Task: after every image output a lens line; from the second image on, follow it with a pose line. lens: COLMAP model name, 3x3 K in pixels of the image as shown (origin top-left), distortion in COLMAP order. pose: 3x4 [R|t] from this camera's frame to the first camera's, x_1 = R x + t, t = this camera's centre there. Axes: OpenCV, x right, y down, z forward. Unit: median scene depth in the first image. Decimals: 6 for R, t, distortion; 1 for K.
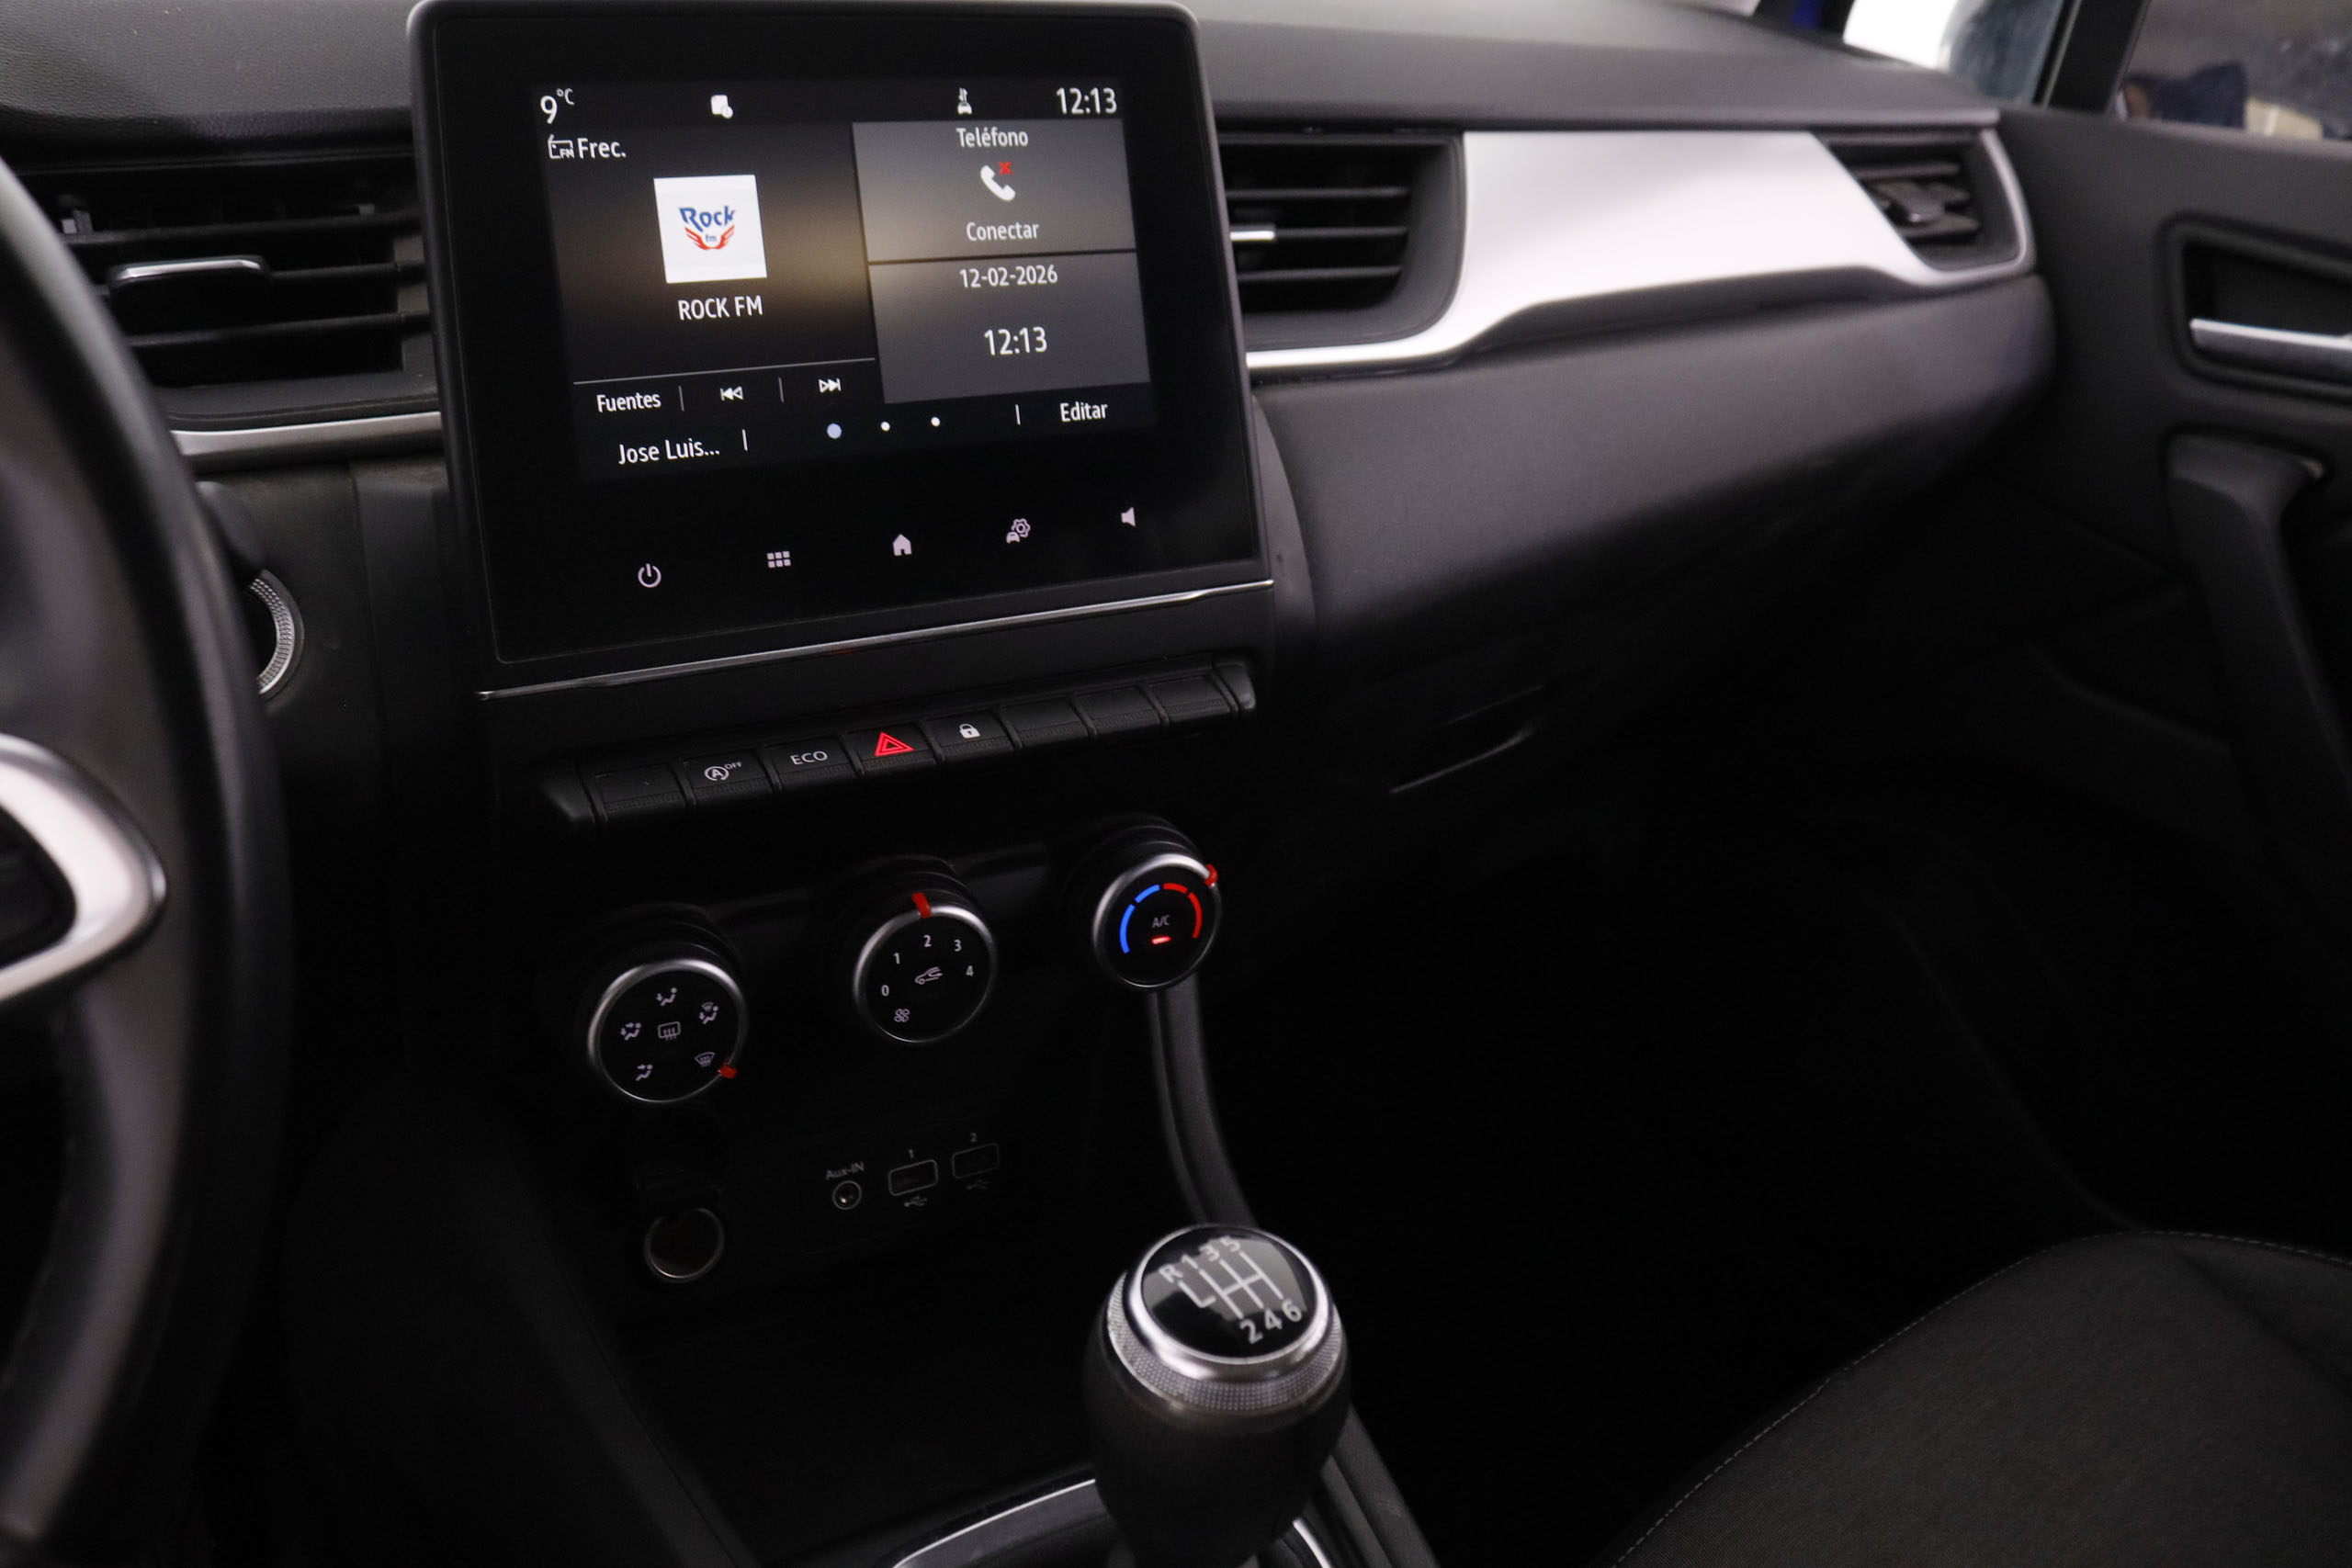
lens RADIAL K [[1936.1, 0, 1176.0], [0, 1936.1, 784.0], [0, 0, 1]] dist [-0.164562, 0.142048]
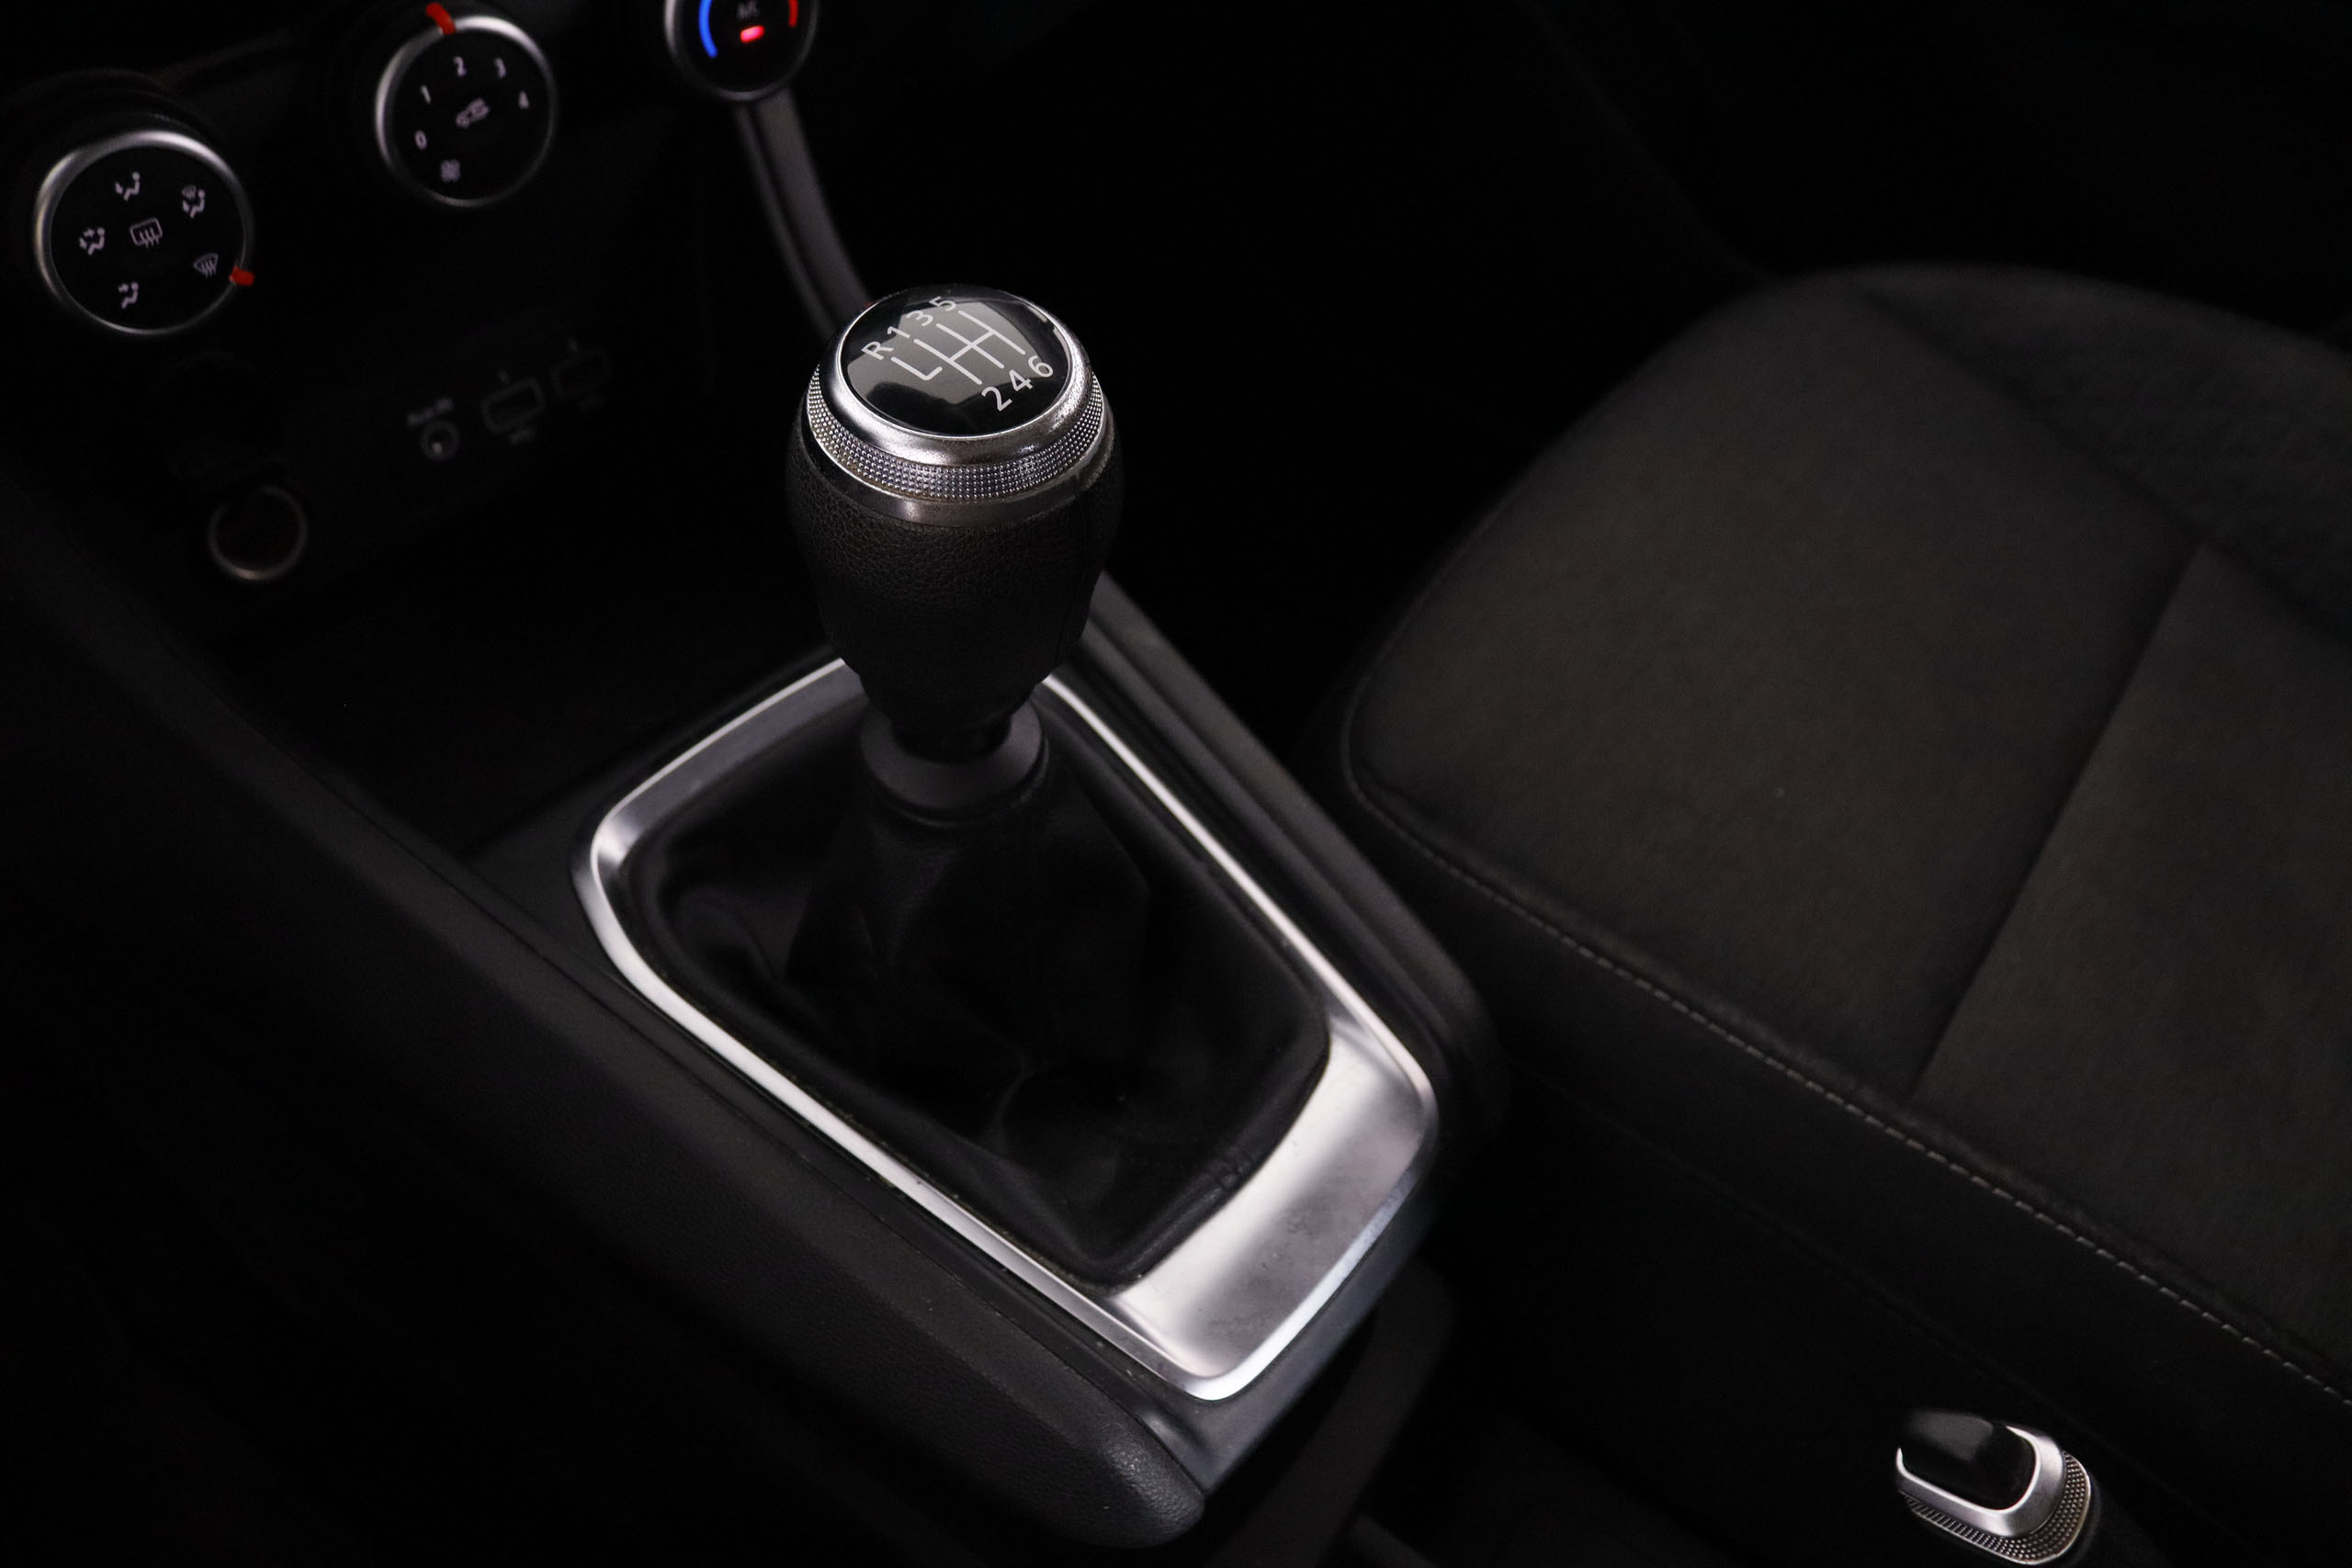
lens RADIAL K [[1936.1, 0, 1176.0], [0, 1936.1, 784.0], [0, 0, 1]] dist [-0.164562, 0.142048]
pose [[0.961989, -0.216177, 0.166866, -0.039690], [0.138866, 0.913371, 0.382713, 0.099367], [-0.235144, -0.344994, 0.908673, 0.150565]]
